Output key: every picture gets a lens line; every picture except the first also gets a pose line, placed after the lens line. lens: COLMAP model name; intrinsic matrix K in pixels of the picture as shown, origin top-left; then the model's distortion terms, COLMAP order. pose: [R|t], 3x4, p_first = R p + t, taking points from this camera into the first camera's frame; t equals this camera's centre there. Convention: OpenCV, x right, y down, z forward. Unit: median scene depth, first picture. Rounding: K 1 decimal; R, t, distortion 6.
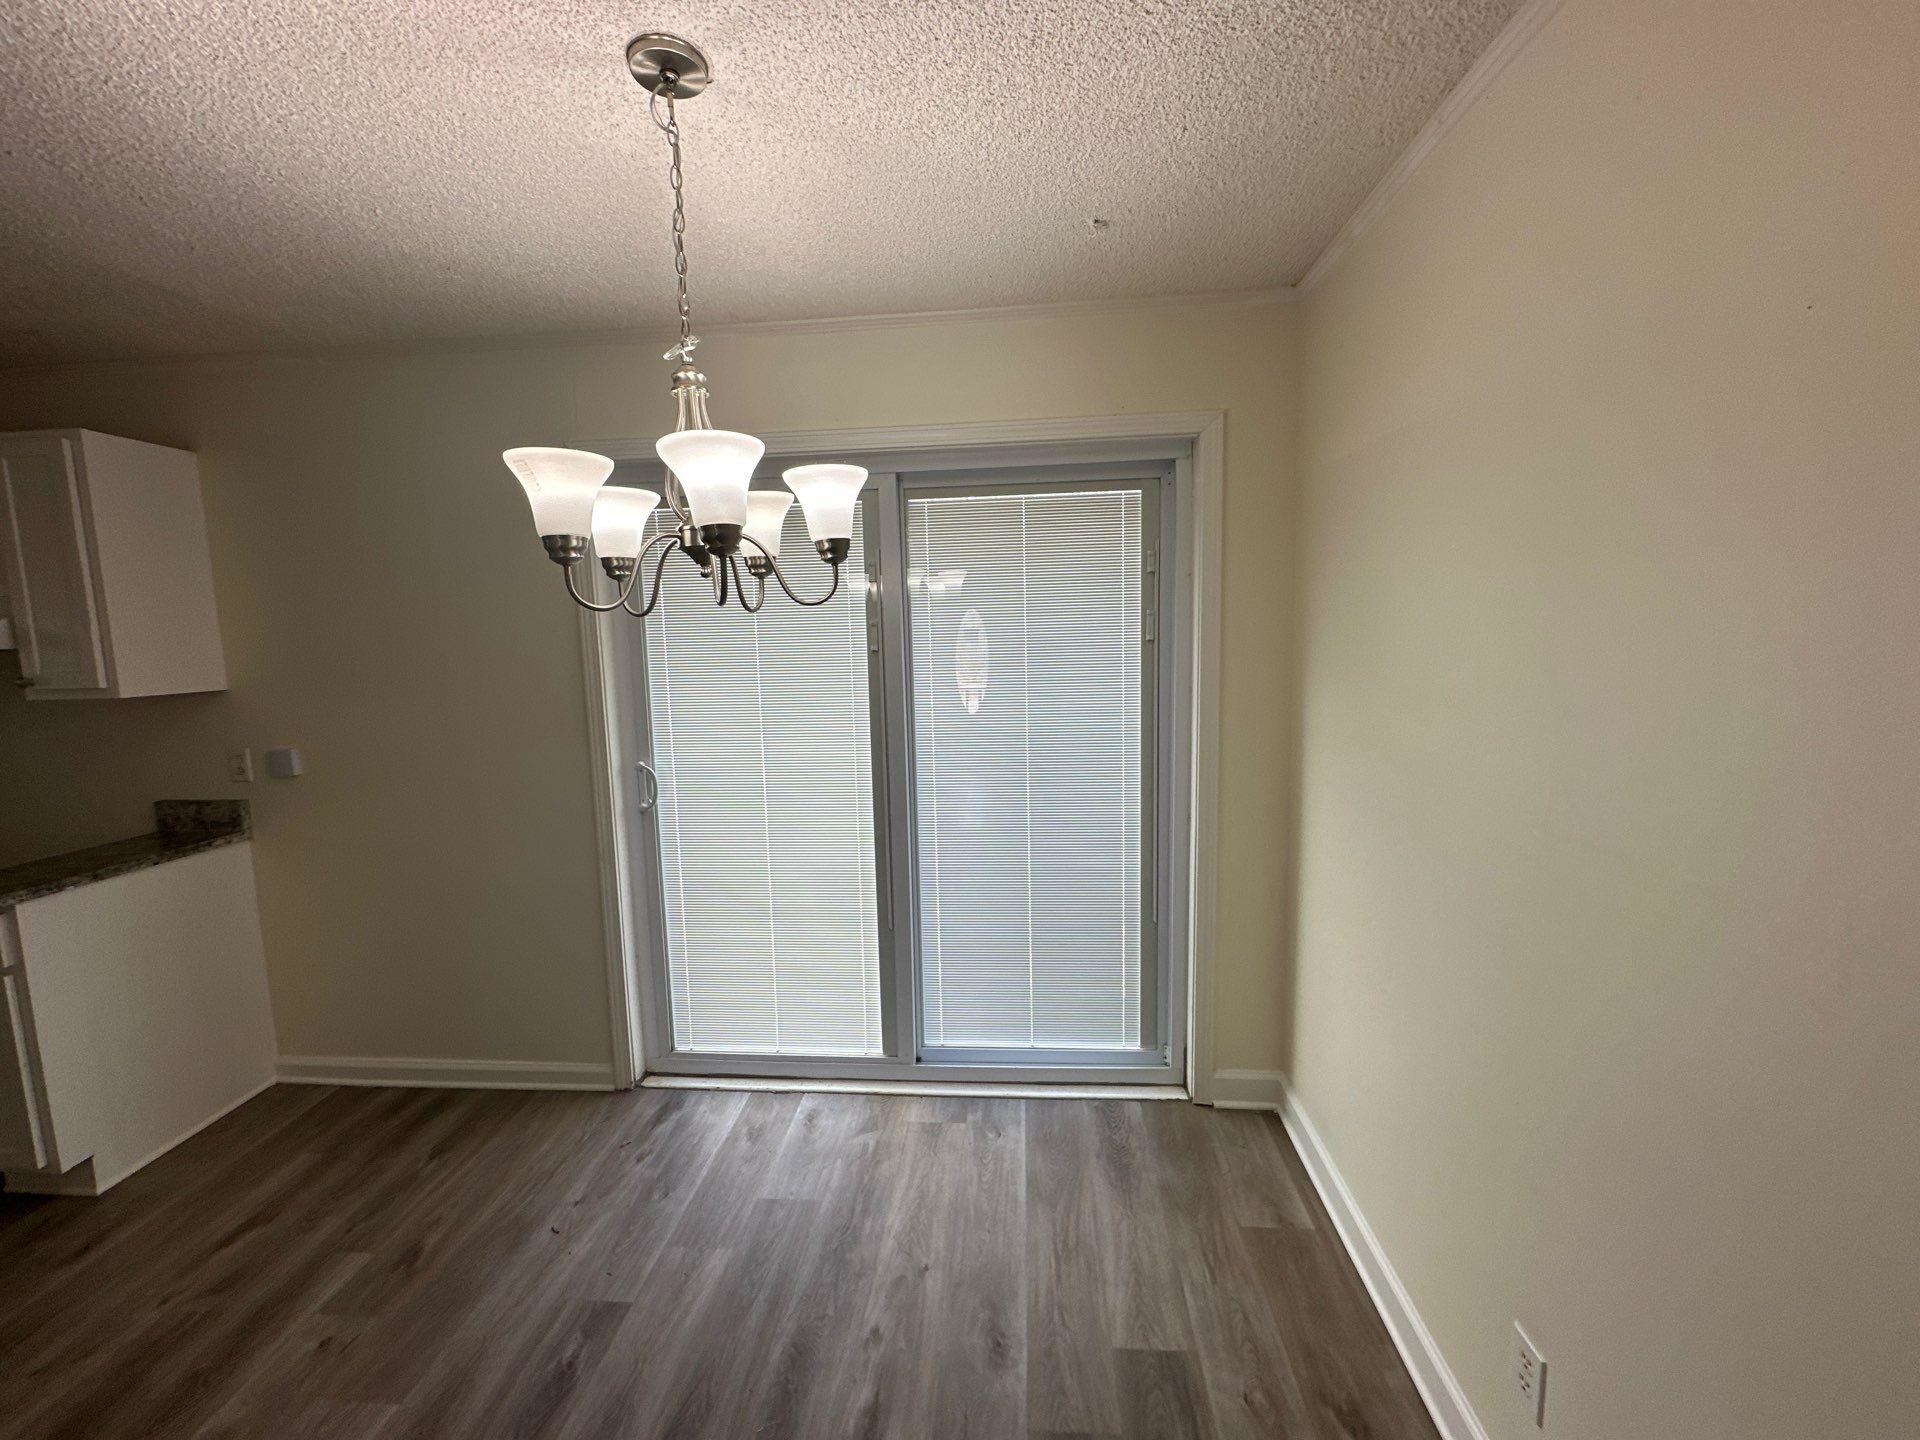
lens RADIAL K [[763.0, 0, 959.6], [0, 763.0, 717.7], [0, 0, 1]] dist [-0.004324, 0.000479]
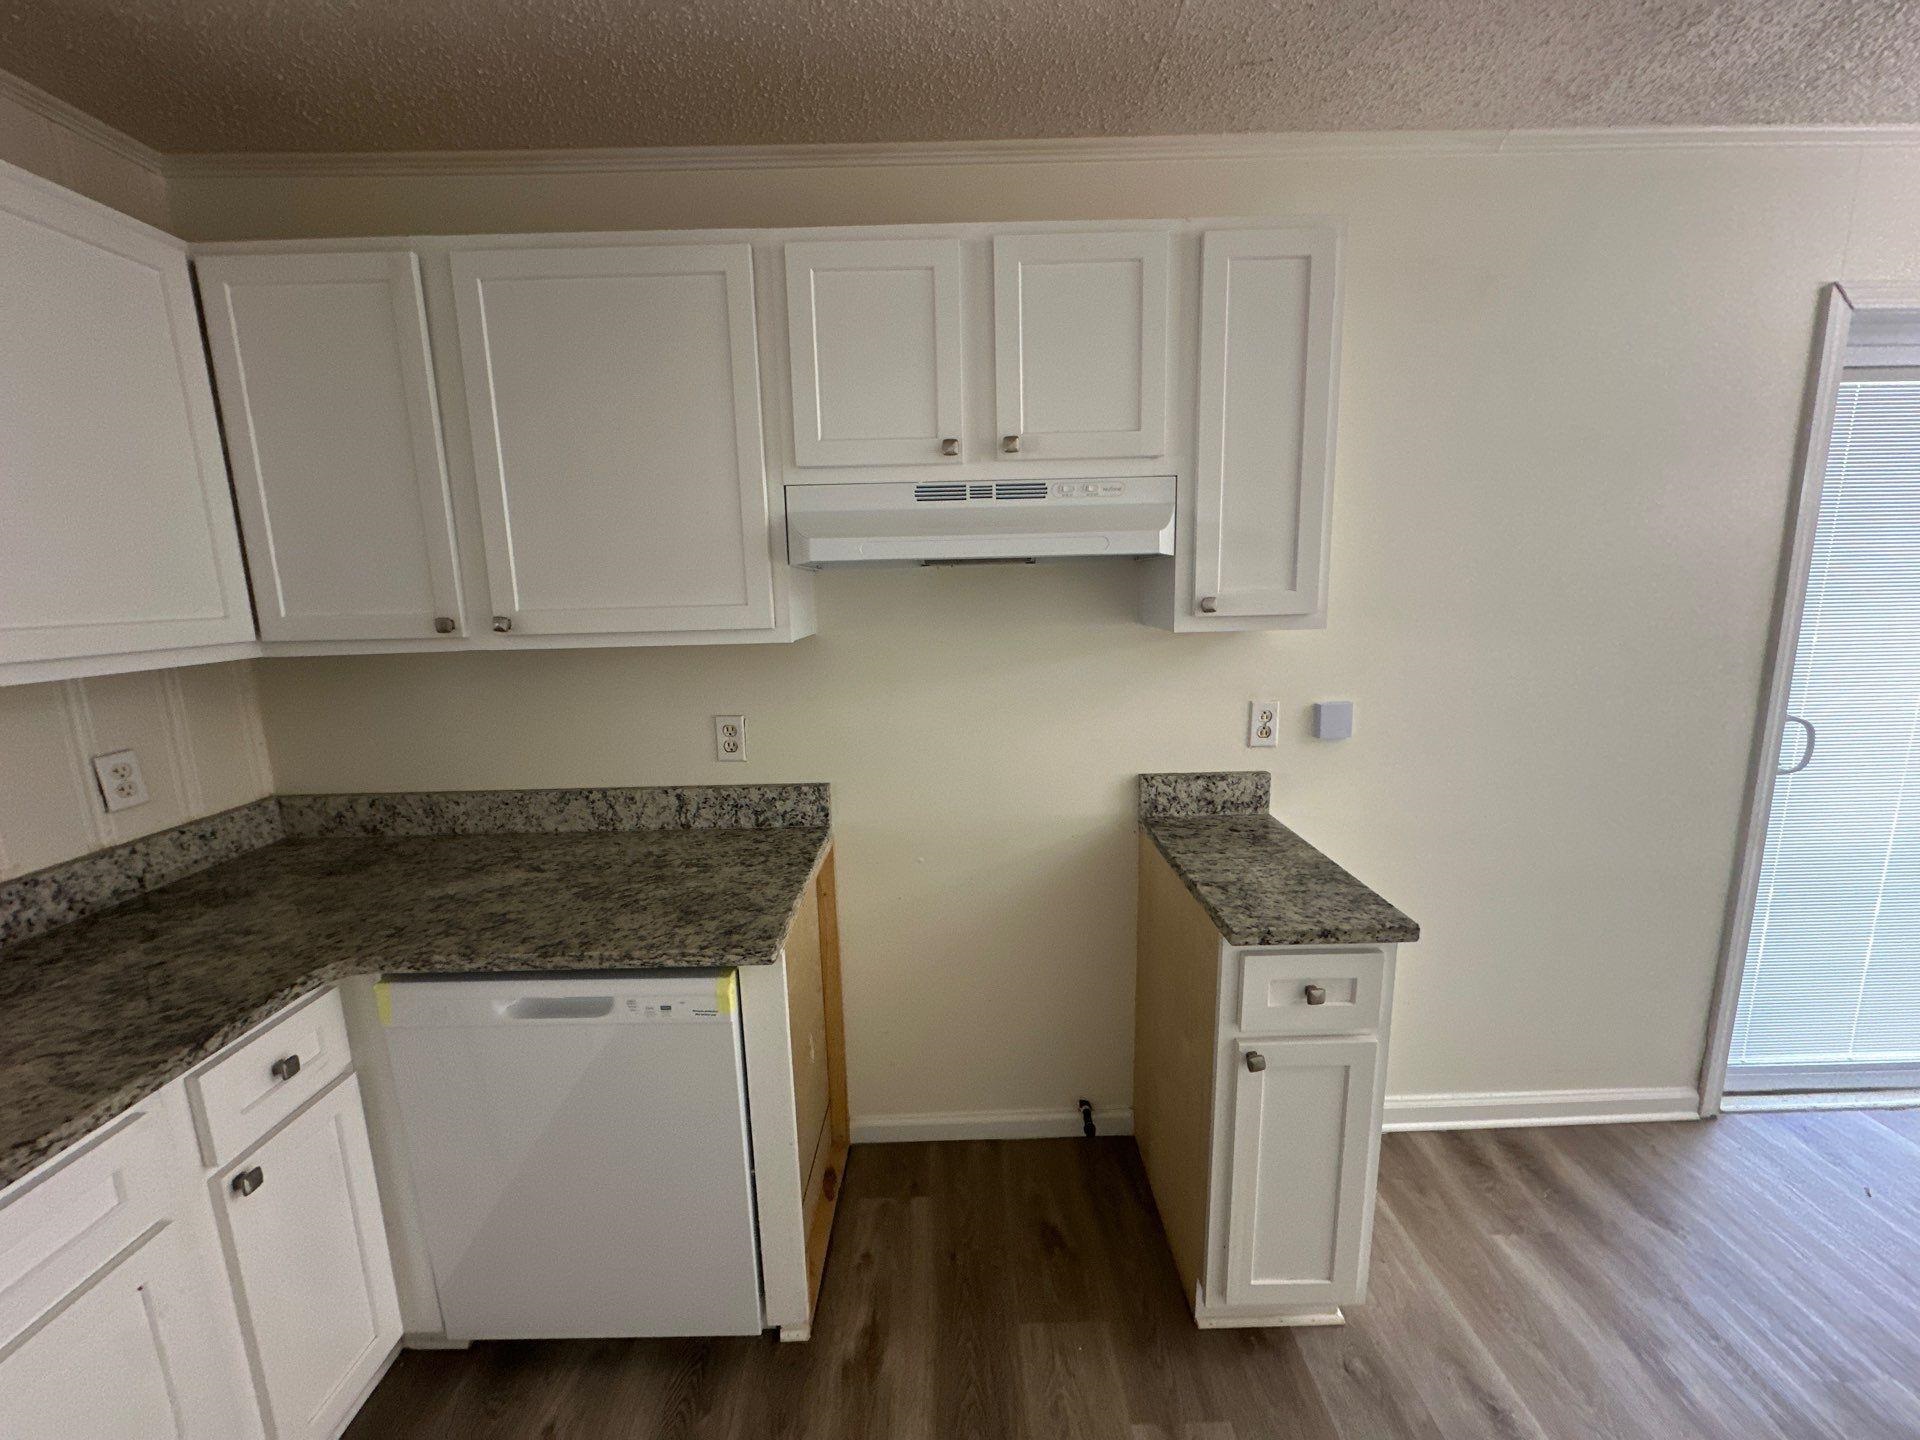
lens RADIAL K [[763.0, 0, 959.2], [0, 763.0, 716.3], [0, 0, 1]] dist [-0.004324, 0.000479]
pose [[0.996640, -0.015196, 0.080481, -1.285585], [0.009356, 0.997328, 0.072452, -0.000901], [-0.081367, -0.071456, 0.994119, 0.293498]]
